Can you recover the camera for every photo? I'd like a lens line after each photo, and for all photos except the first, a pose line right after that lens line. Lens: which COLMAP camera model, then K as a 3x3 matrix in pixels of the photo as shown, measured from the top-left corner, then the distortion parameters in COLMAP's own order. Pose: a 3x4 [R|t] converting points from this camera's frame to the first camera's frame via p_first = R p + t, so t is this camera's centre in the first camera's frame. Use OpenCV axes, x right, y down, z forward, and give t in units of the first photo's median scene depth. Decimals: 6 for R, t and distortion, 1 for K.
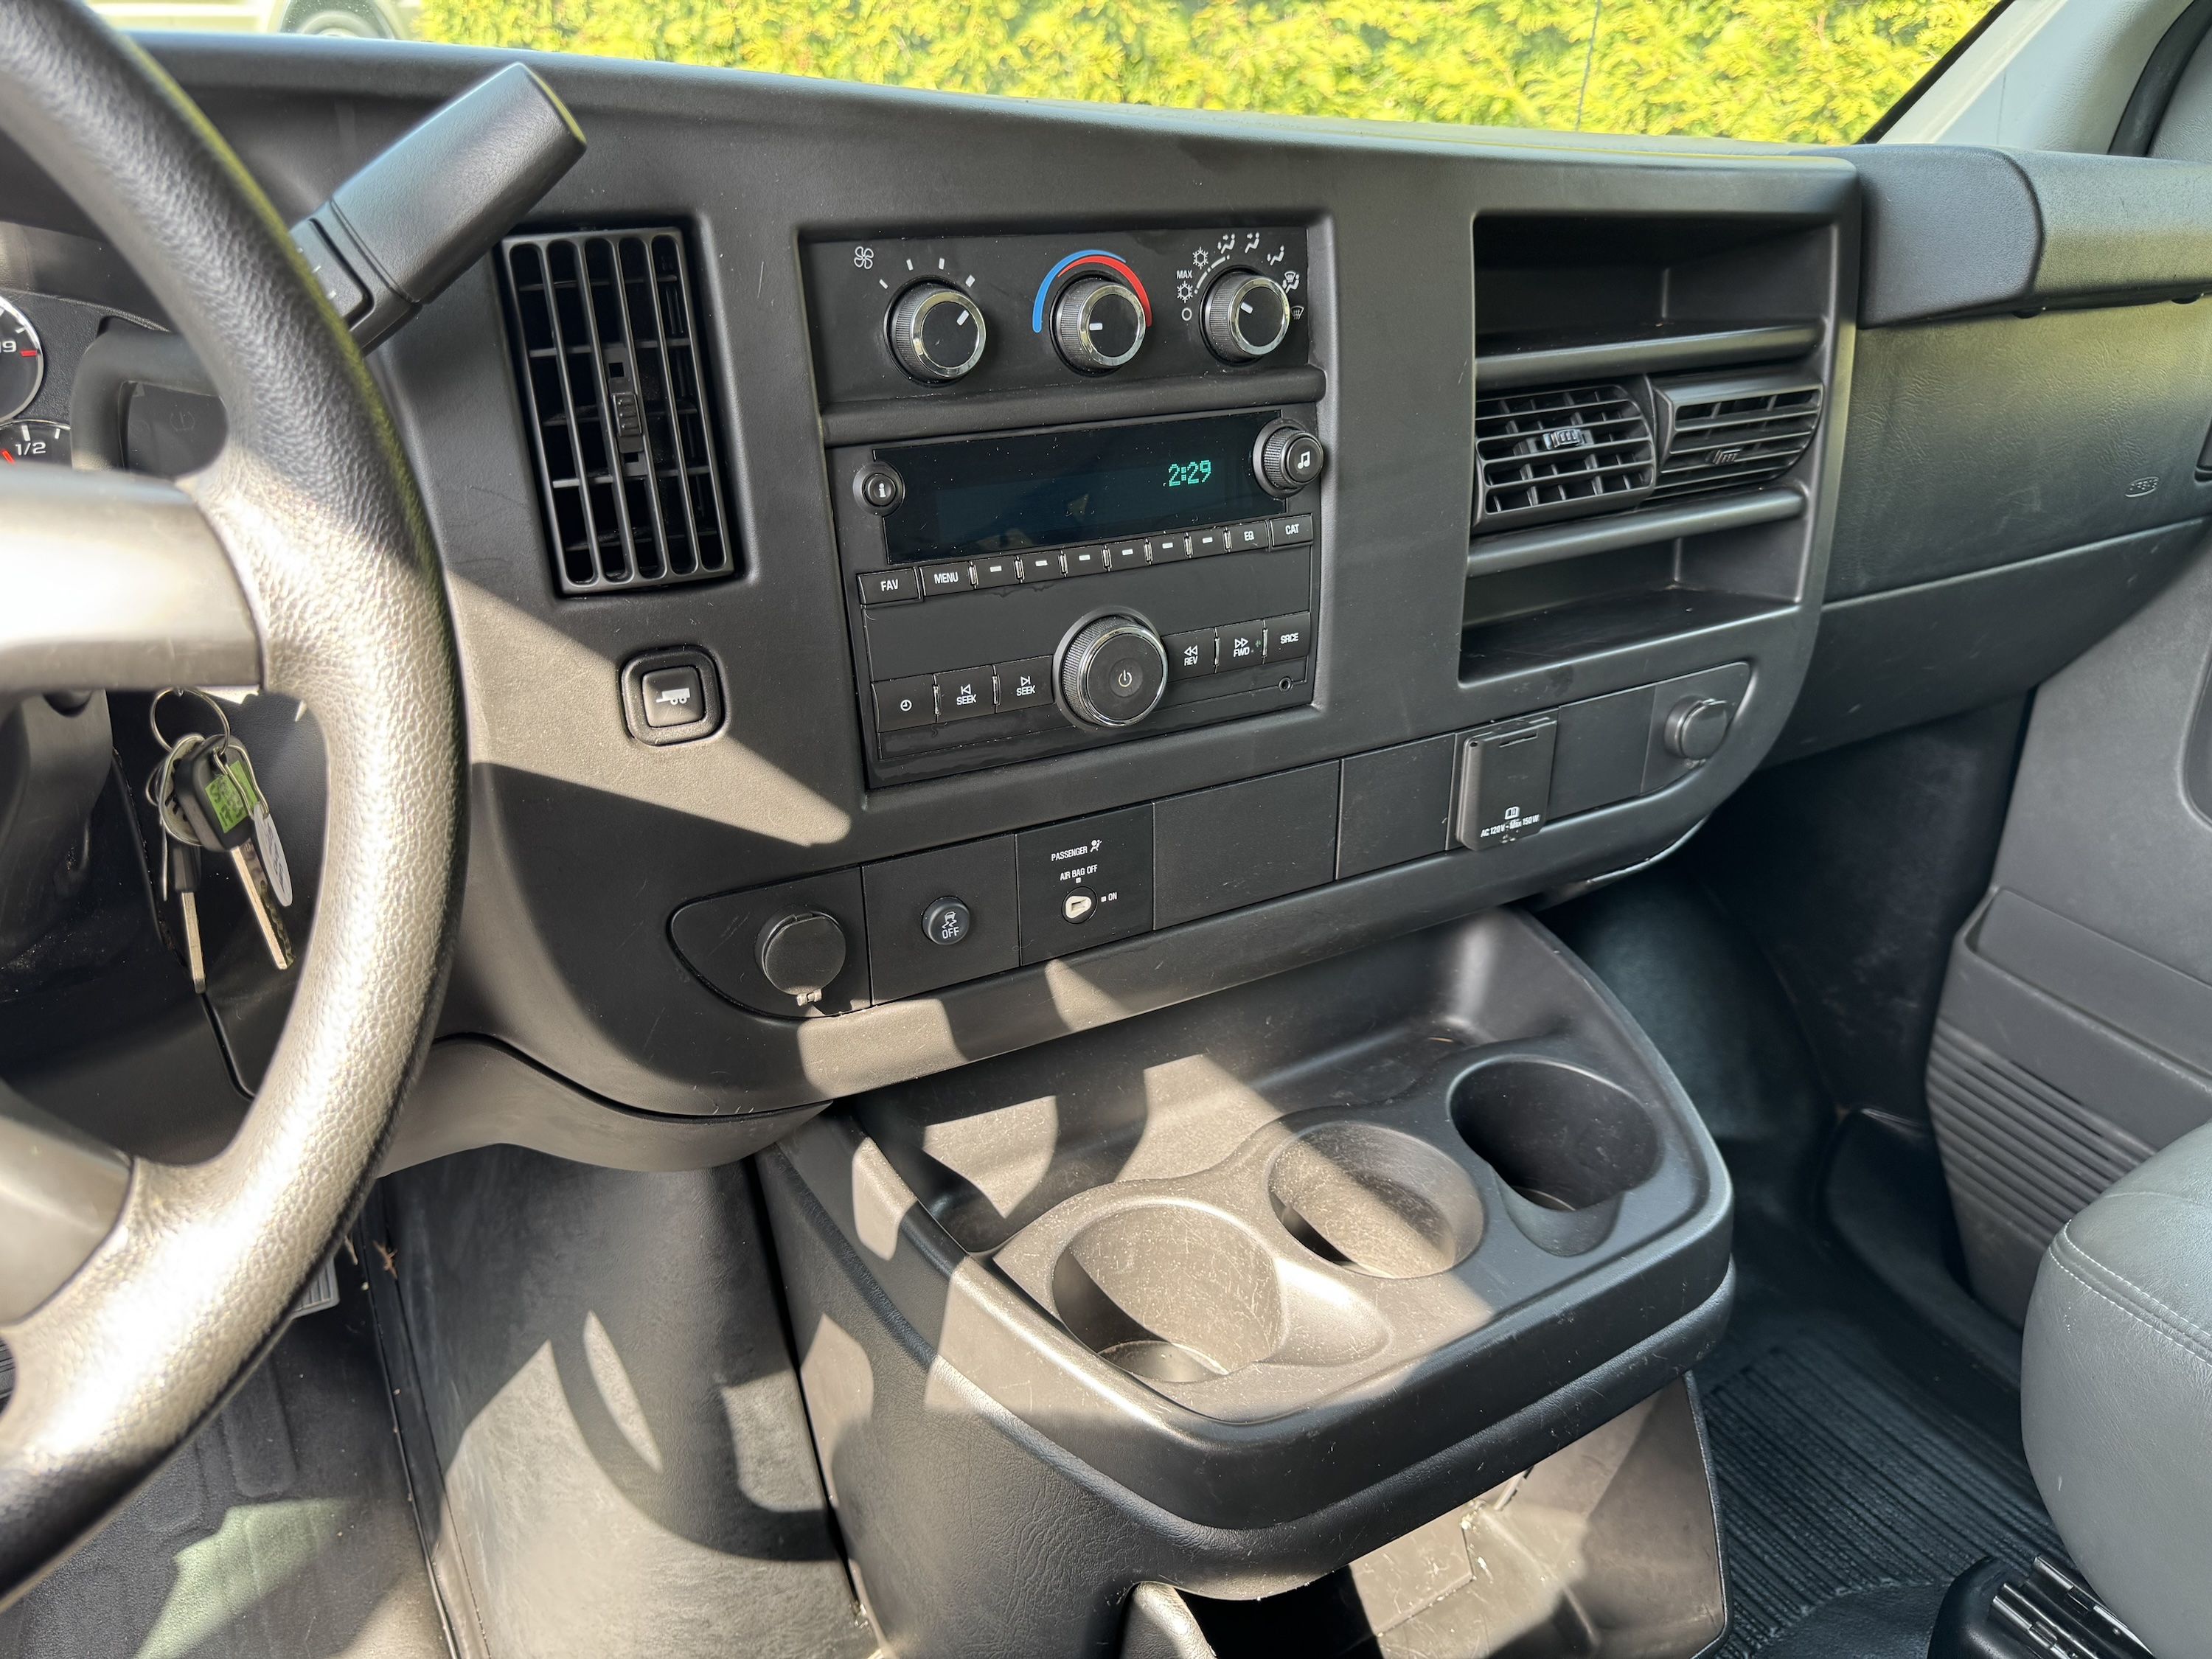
lens RADIAL K [[1575.1, 0, 1071.9], [0, 1575.1, 831.0], [0, 0, 1]] dist [0.016413, -0.032100]
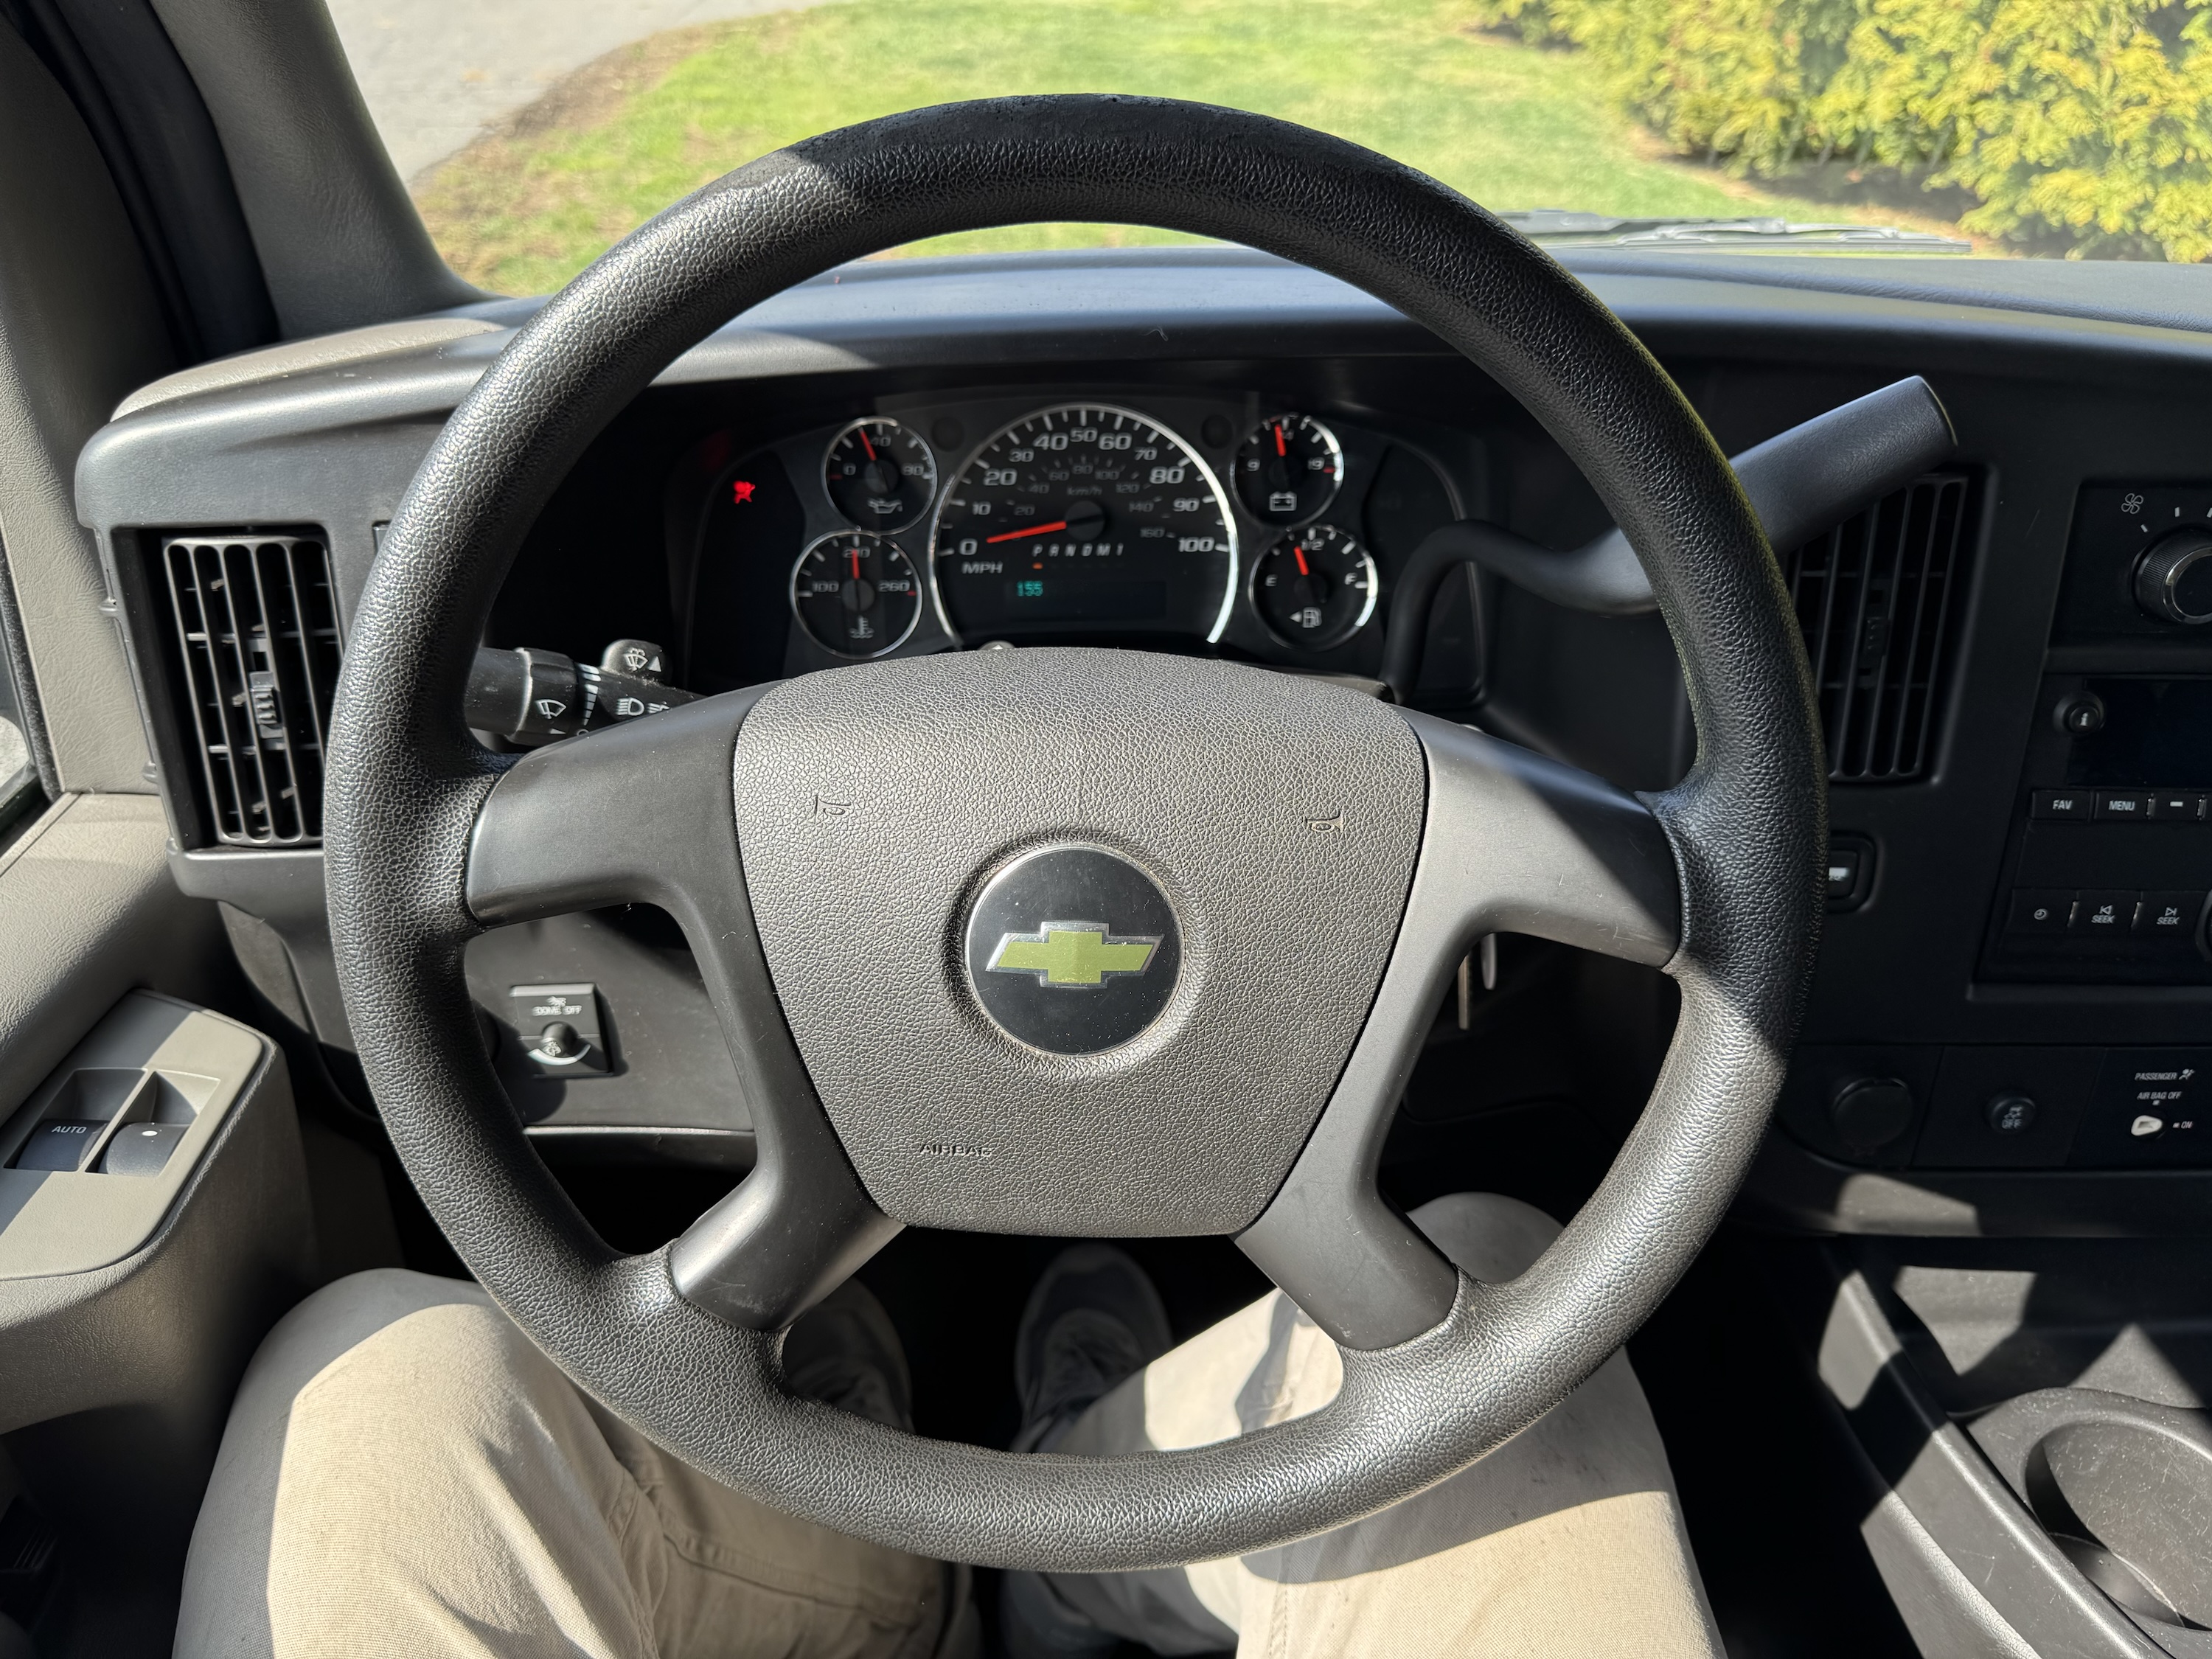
lens RADIAL K [[1575.1, 0, 1083.4], [0, 1575.1, 823.5], [0, 0, 1]] dist [0.016413, -0.032100]
pose [[0.875688, 0.230546, -0.424286, -0.190260], [-0.200571, 0.972940, 0.114712, -0.108020], [0.439251, -0.015353, 0.898233, -0.170540]]
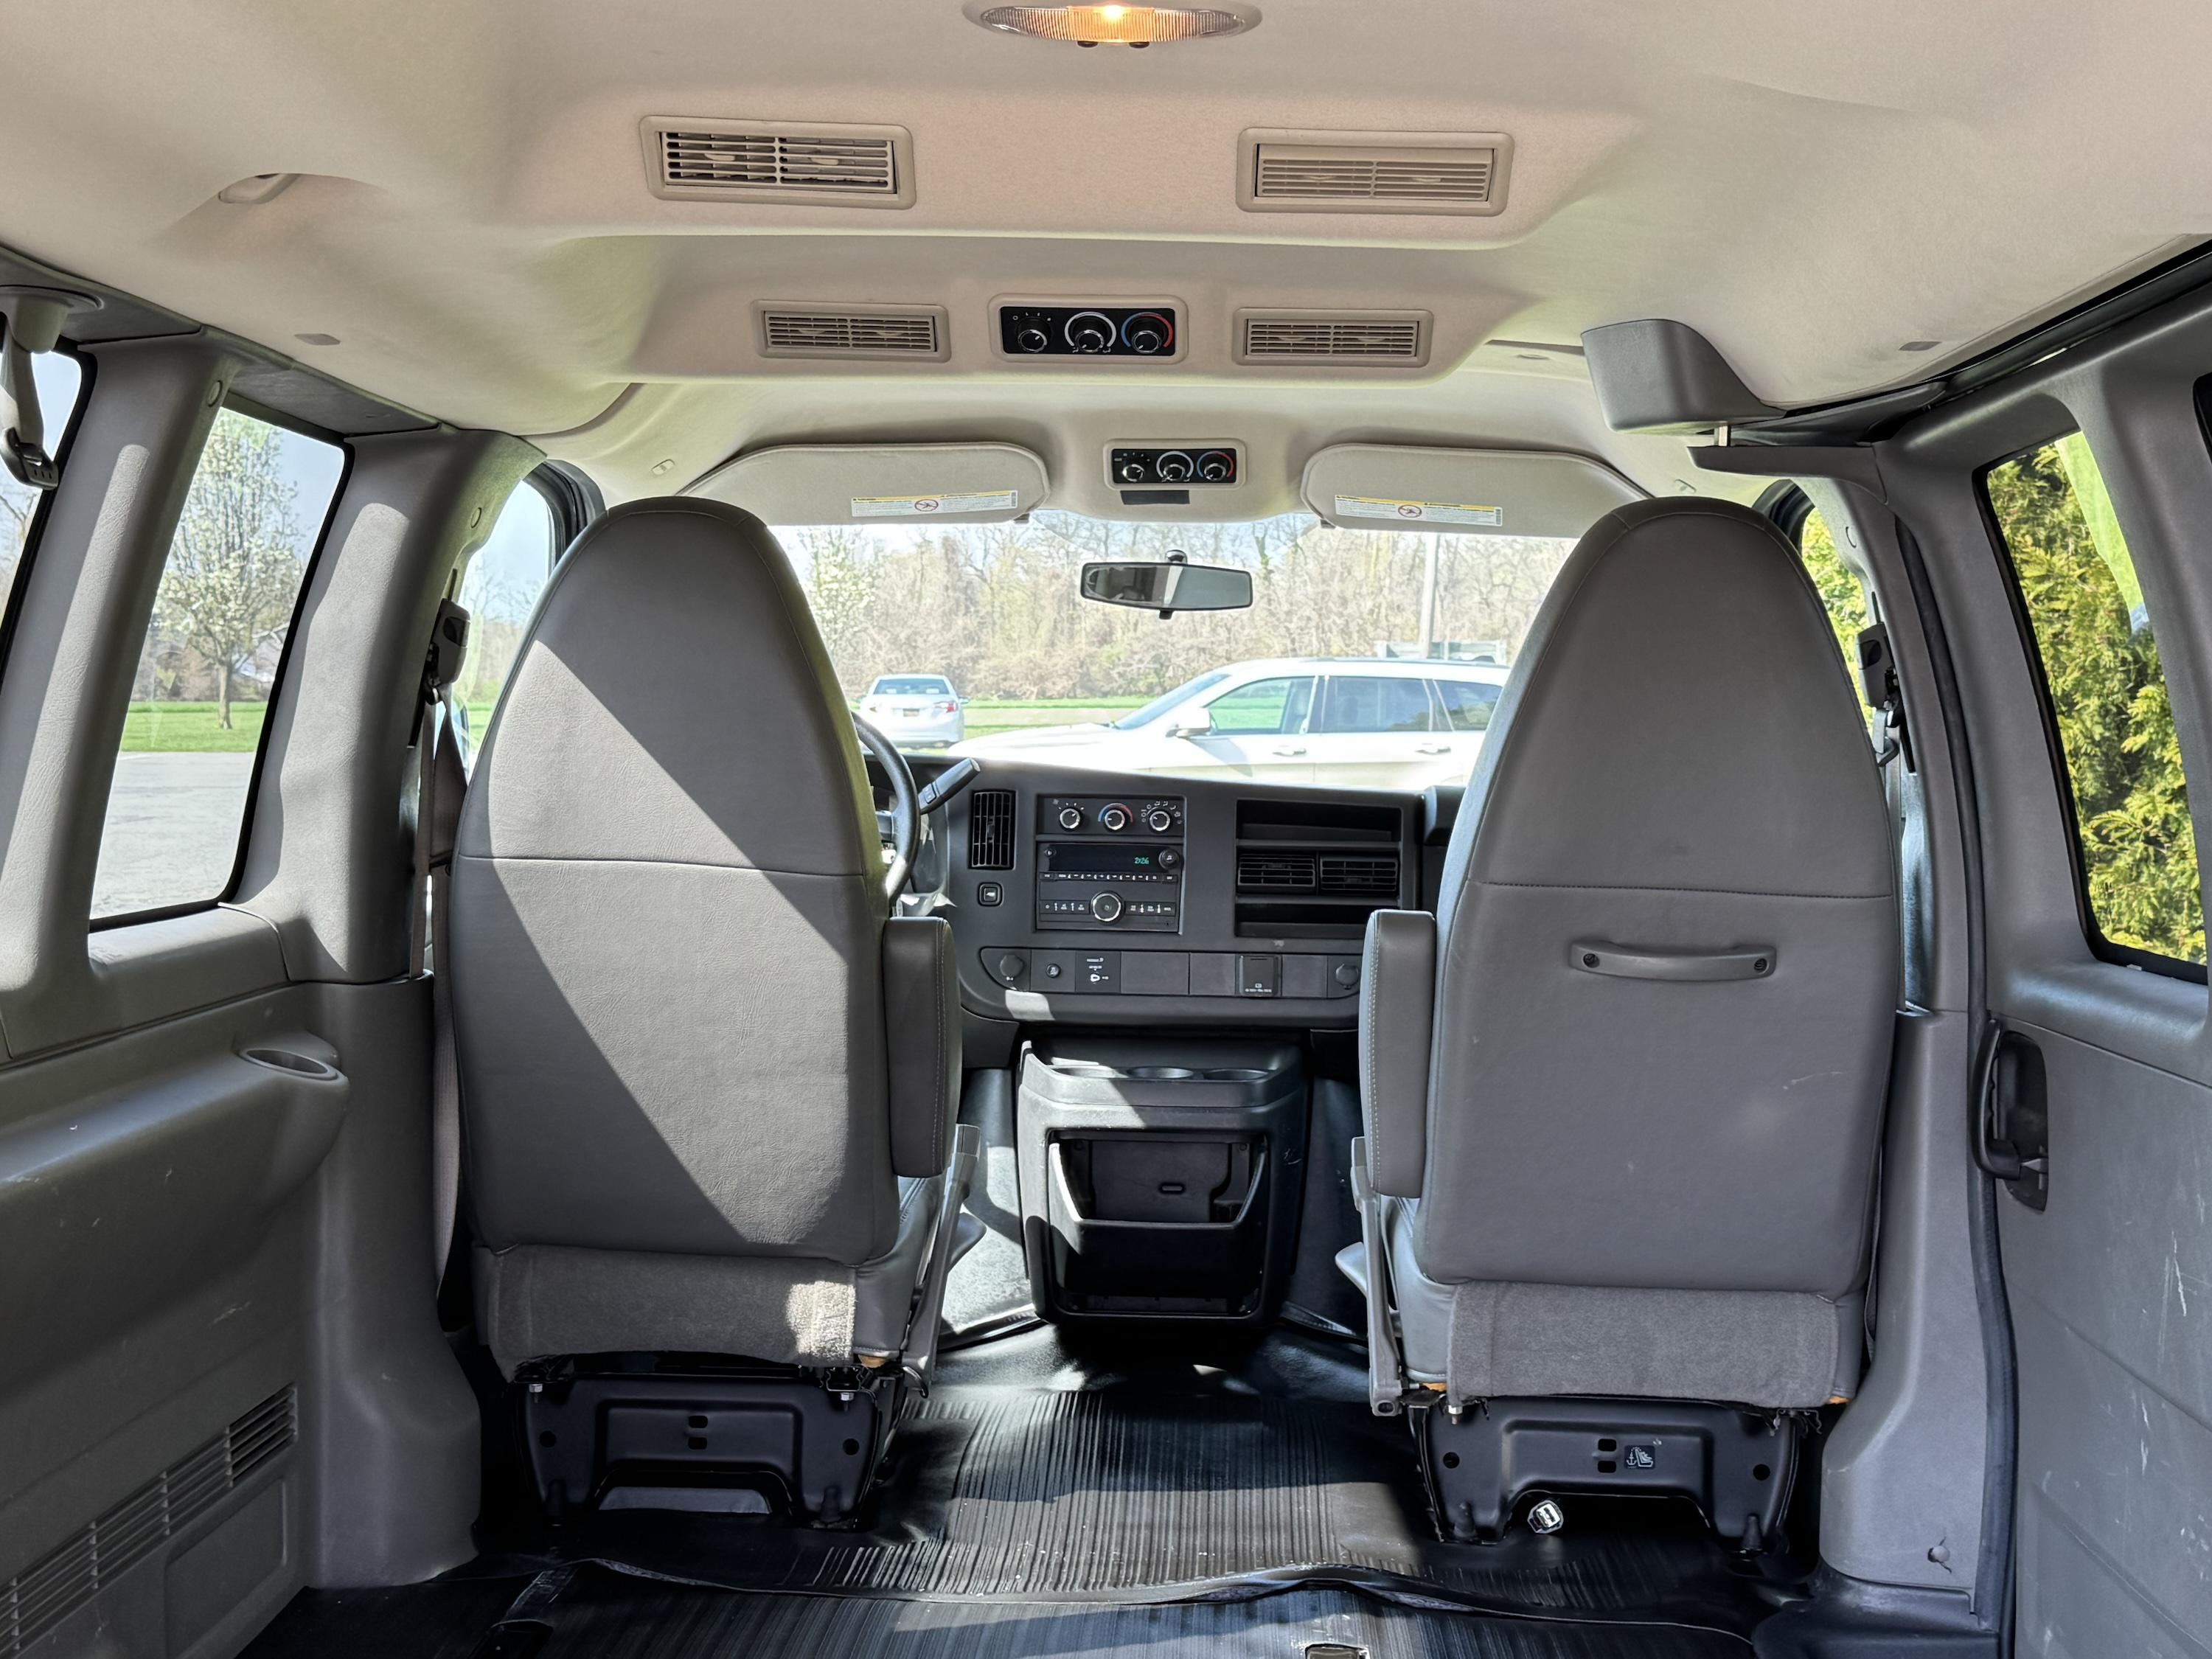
lens RADIAL K [[2862.3, 0, 1107.9], [0, 2862.3, 820.0], [0, 0, 1]] dist [0.016444, 0.000000]
pose [[0.836964, -0.008076, -0.547198, 3.038898], [-0.245489, 0.888104, -0.388595, 1.905495], [0.489107, 0.459571, 0.741329, -3.332634]]
